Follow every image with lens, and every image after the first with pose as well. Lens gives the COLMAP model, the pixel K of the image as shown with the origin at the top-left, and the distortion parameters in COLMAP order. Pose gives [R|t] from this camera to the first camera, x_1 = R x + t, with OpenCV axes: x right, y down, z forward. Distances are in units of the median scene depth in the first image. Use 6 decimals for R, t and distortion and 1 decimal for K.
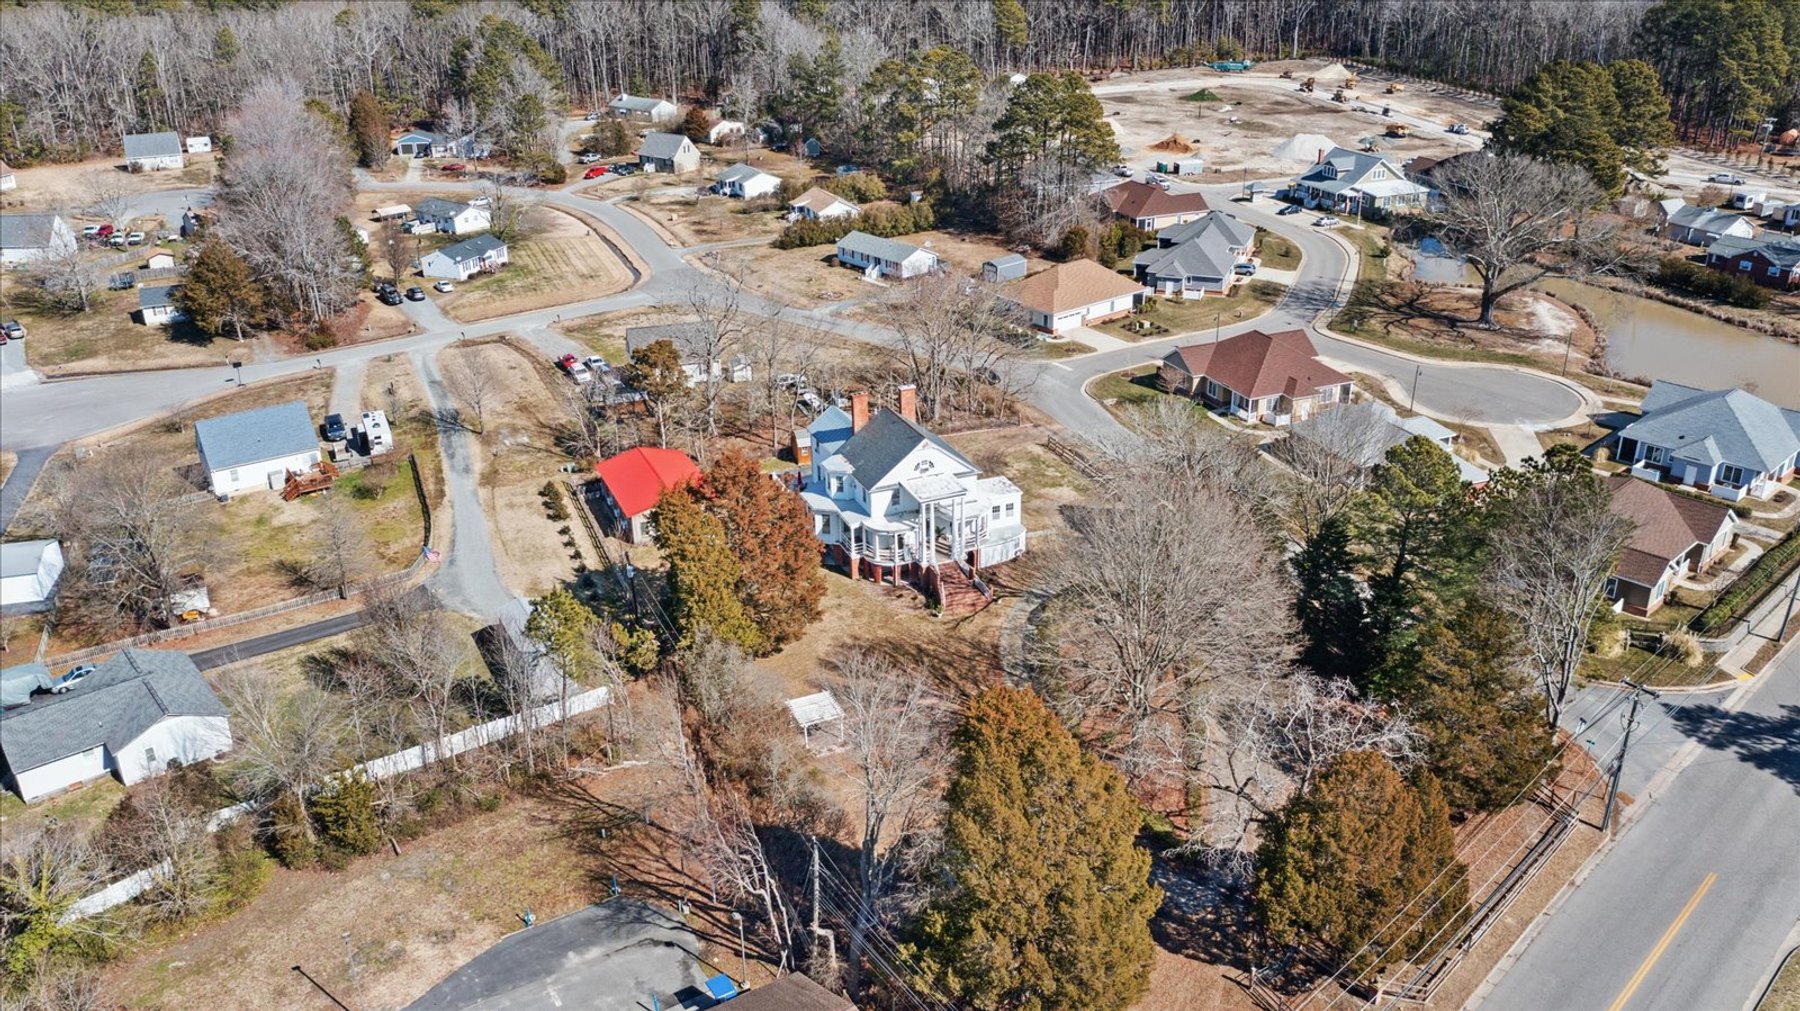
lens RADIAL K [[1419.7, 0, 884.9], [0, 1419.7, 500.7], [0, 0, 1]] dist [-0.014011, 0.006214]
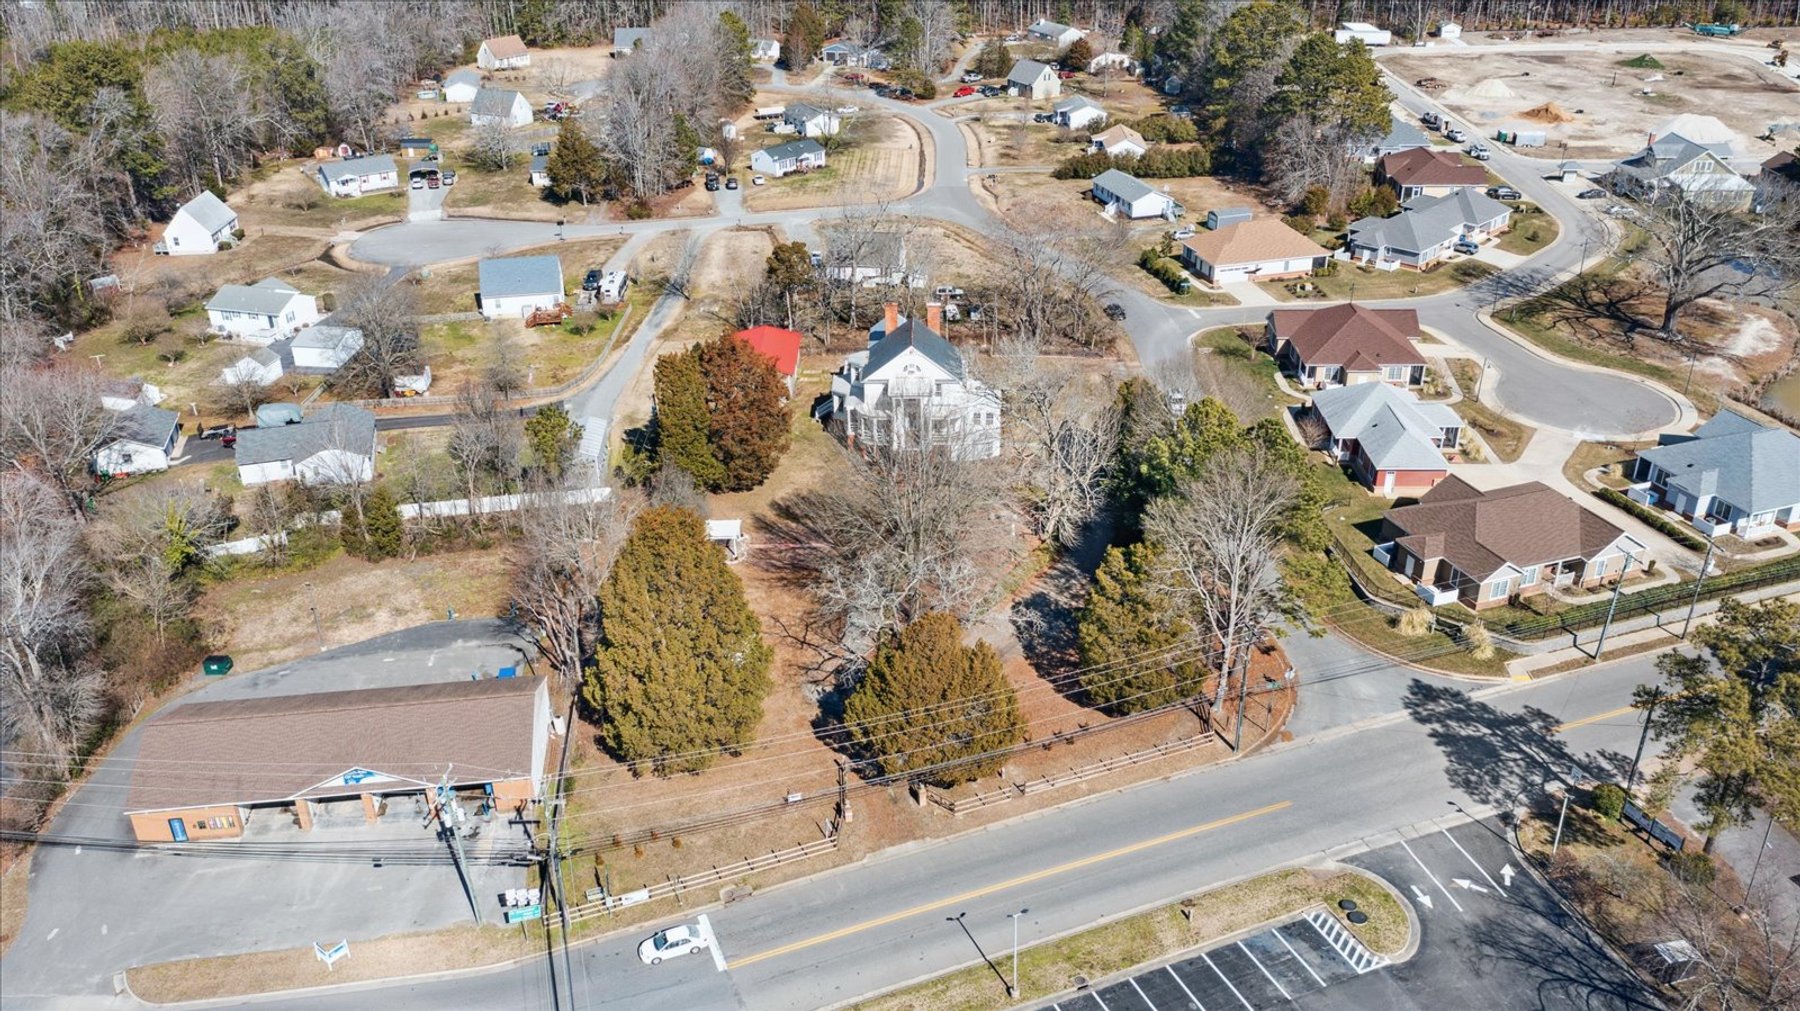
lens RADIAL K [[1419.7, 0, 884.9], [0, 1419.7, 500.7], [0, 0, 1]] dist [-0.014011, 0.006214]
pose [[0.914041, 0.186816, -0.360039, 0.366907], [-0.164797, 0.982101, 0.091215, -0.016229], [0.370635, -0.024041, 0.928467, -0.108787]]
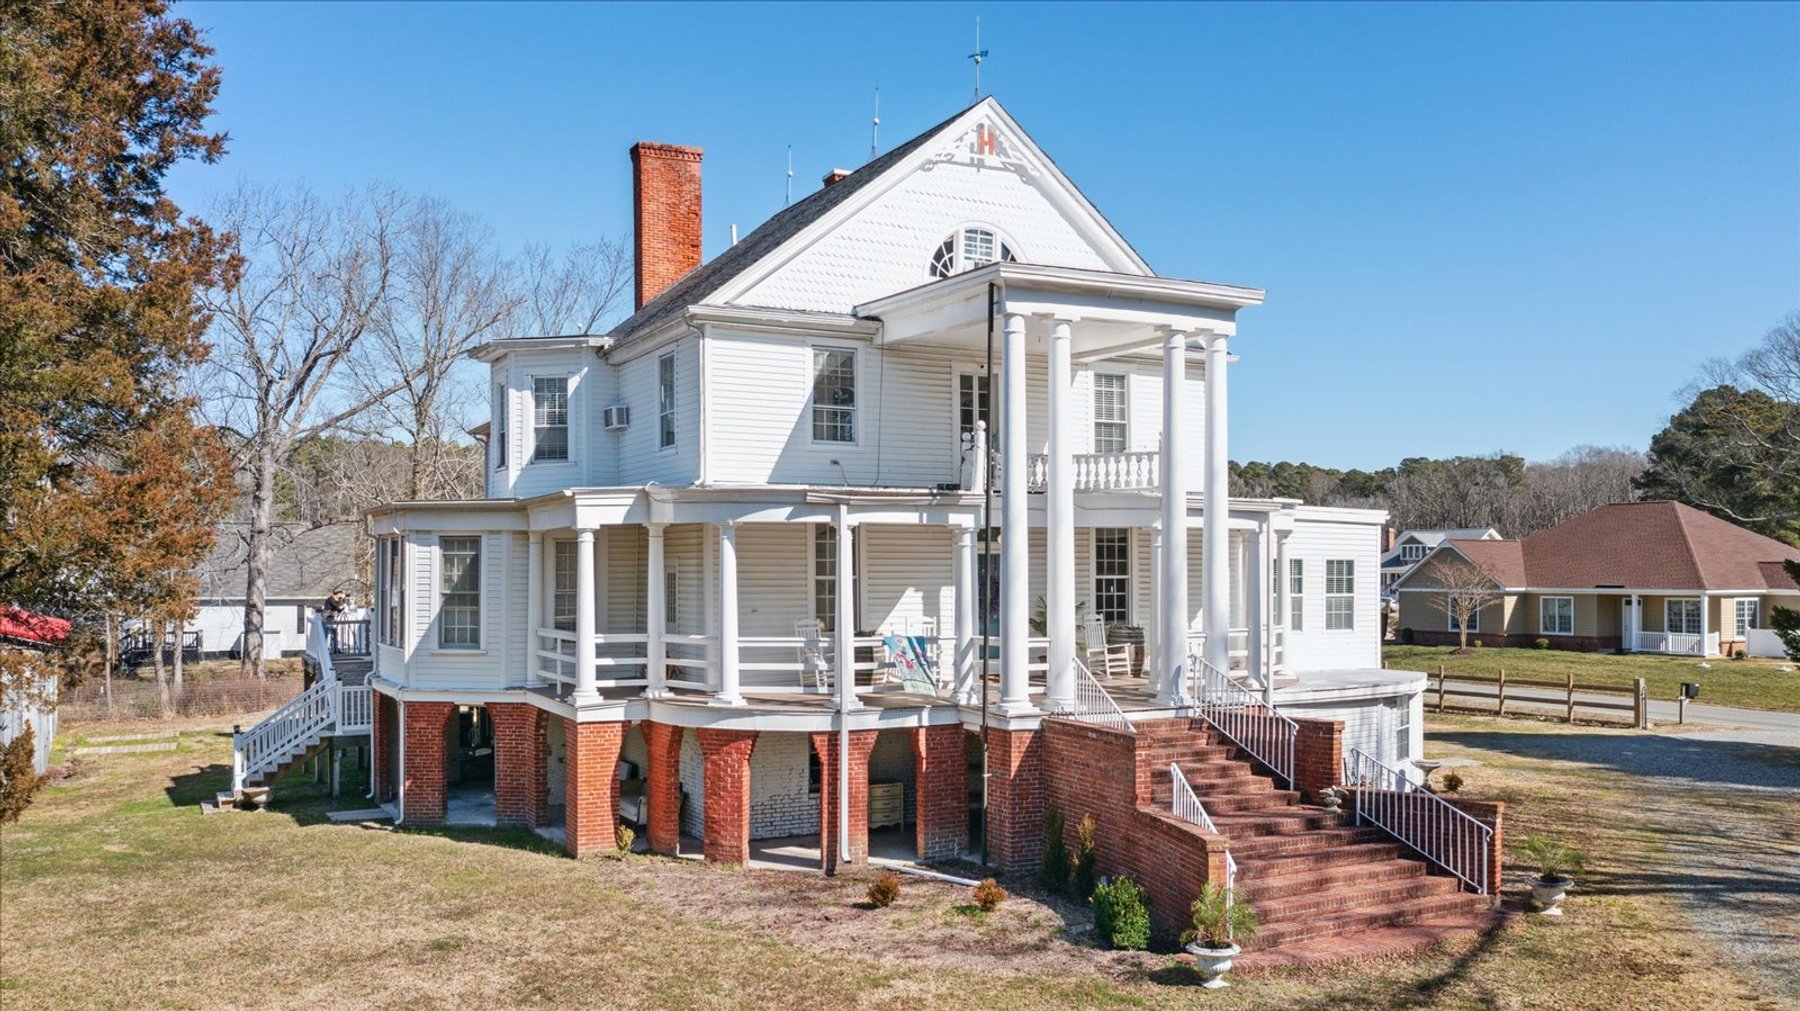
lens RADIAL K [[1433.2, 0, 897.0], [0, 1433.2, 580.0], [0, 0, 1]] dist [-0.011794, -0.001227]
pose [[0.993999, 0.020005, 0.107540, -0.003139], [0.025275, 0.914524, -0.403742, 0.075701], [-0.106424, 0.404038, 0.908530, 0.661896]]
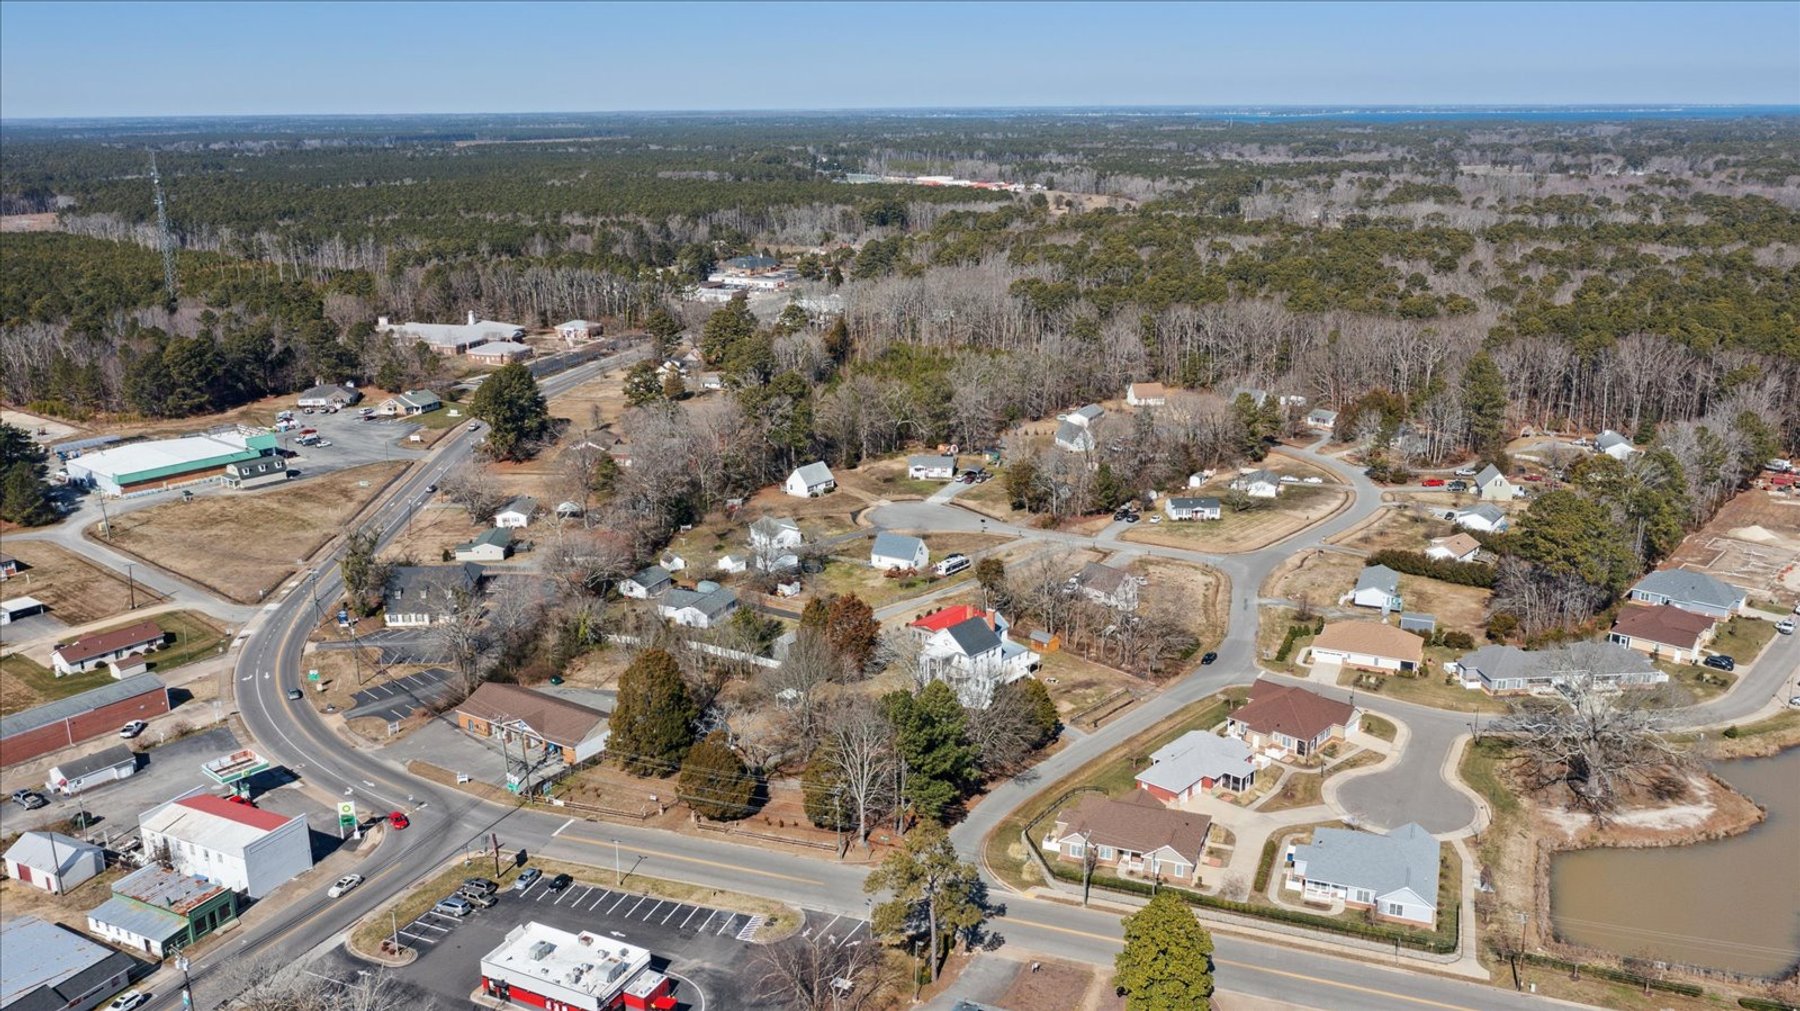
lens RADIAL K [[1419.7, 0, 884.9], [0, 1419.7, 500.7], [0, 0, 1]] dist [-0.014011, 0.006214]
pose [[0.429303, 0.253621, -0.866819, 1.316724], [-0.365136, 0.926568, 0.090265, -0.280687], [0.826060, 0.277756, 0.490385, -0.083651]]
